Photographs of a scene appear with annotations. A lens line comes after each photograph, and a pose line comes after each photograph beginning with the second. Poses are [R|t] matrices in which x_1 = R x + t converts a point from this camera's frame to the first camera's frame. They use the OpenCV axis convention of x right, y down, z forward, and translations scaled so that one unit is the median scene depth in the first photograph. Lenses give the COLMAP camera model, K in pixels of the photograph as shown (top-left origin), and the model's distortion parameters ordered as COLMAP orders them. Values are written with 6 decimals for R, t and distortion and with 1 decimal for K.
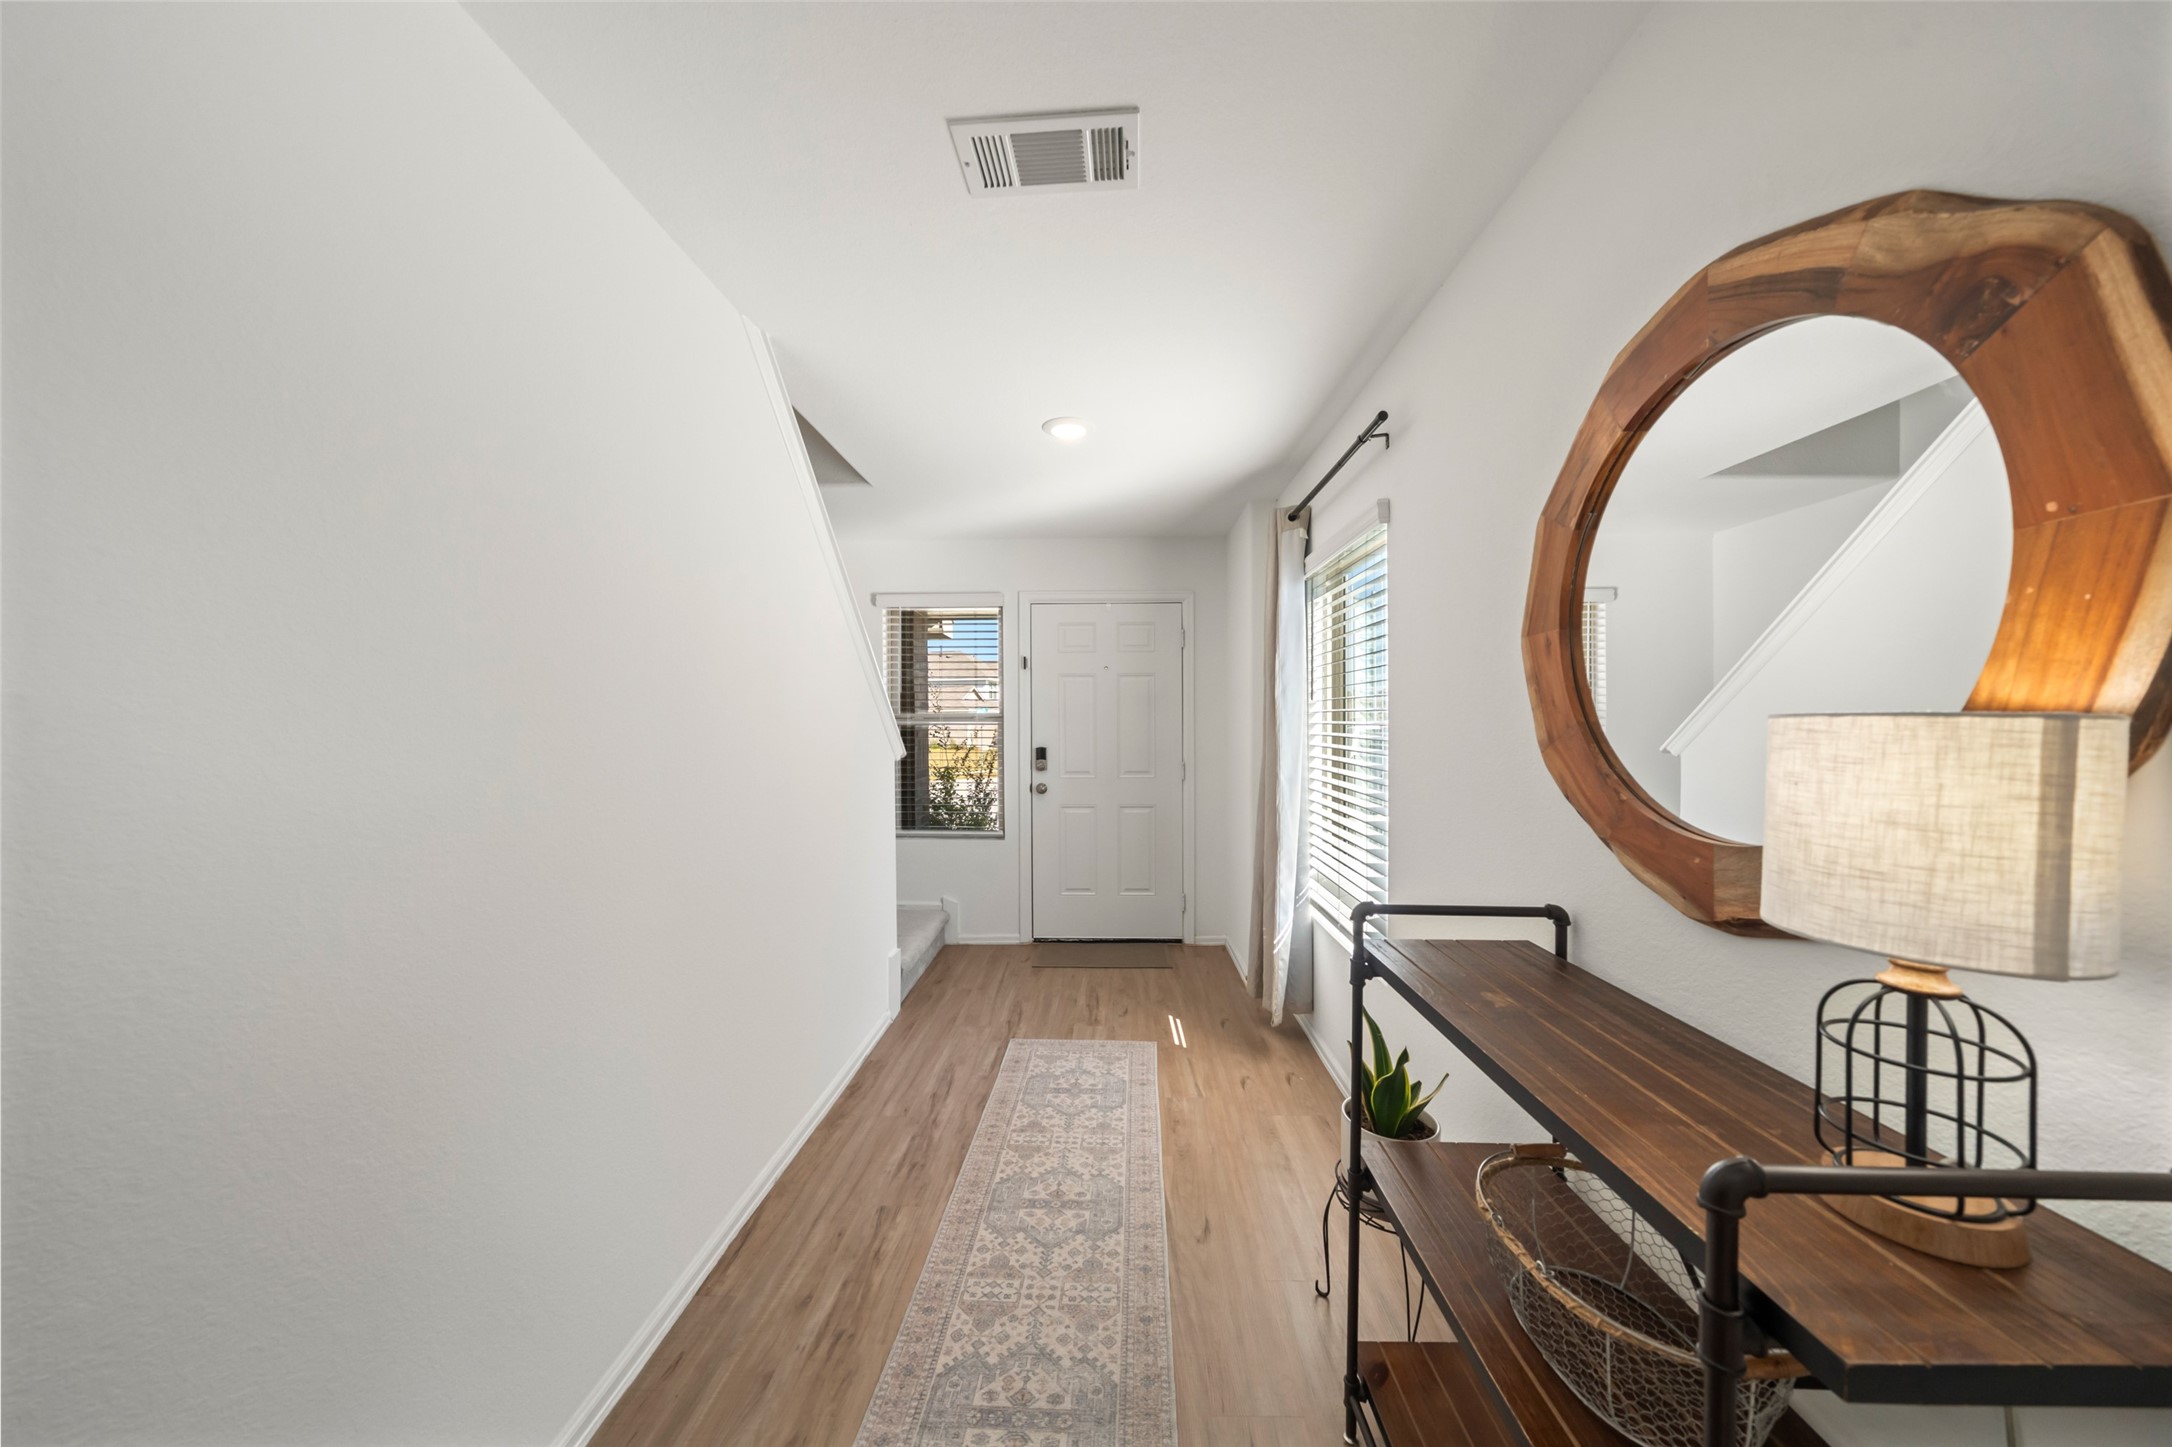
lens RADIAL K [[738.4, 0, 1082.5], [0, 738.4, 725.7], [0, 0, 1]] dist [-0.006963, -0.000042]
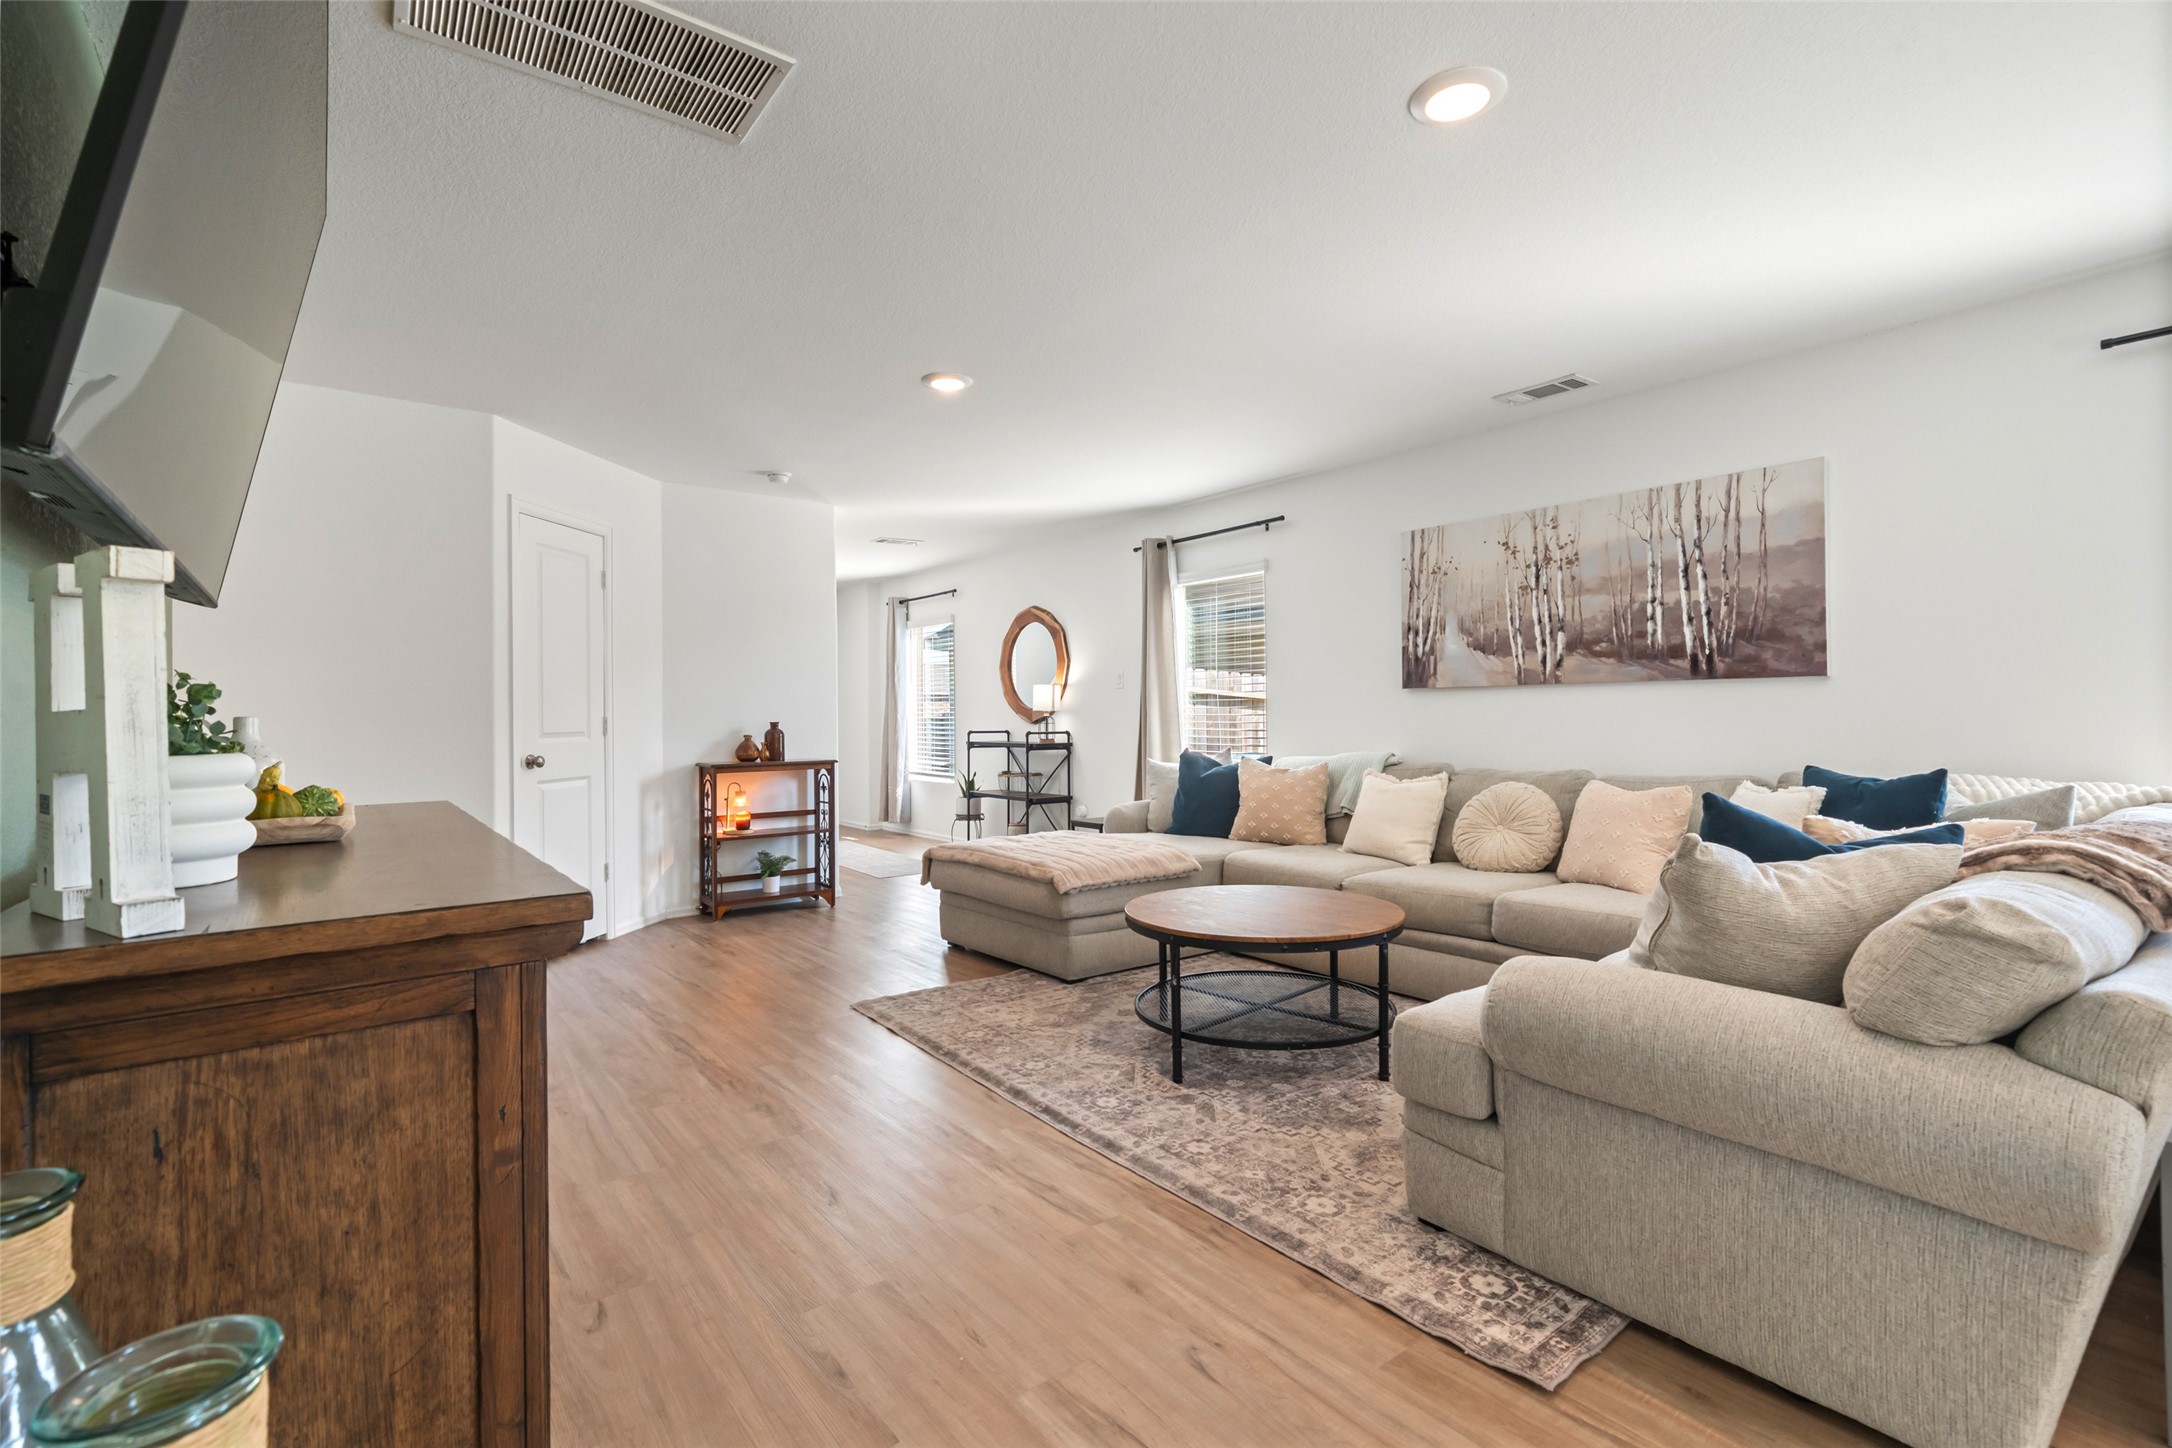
lens RADIAL K [[988.1, 0, 1081.2], [0, 988.1, 728.2], [0, 0, 1]] dist [-0.001097, 0.000878]
pose [[0.772887, -0.013831, 0.634393, -2.718582], [0.010050, 0.999904, 0.009556, 0.177024], [-0.634464, -0.001010, 0.772951, -3.787001]]
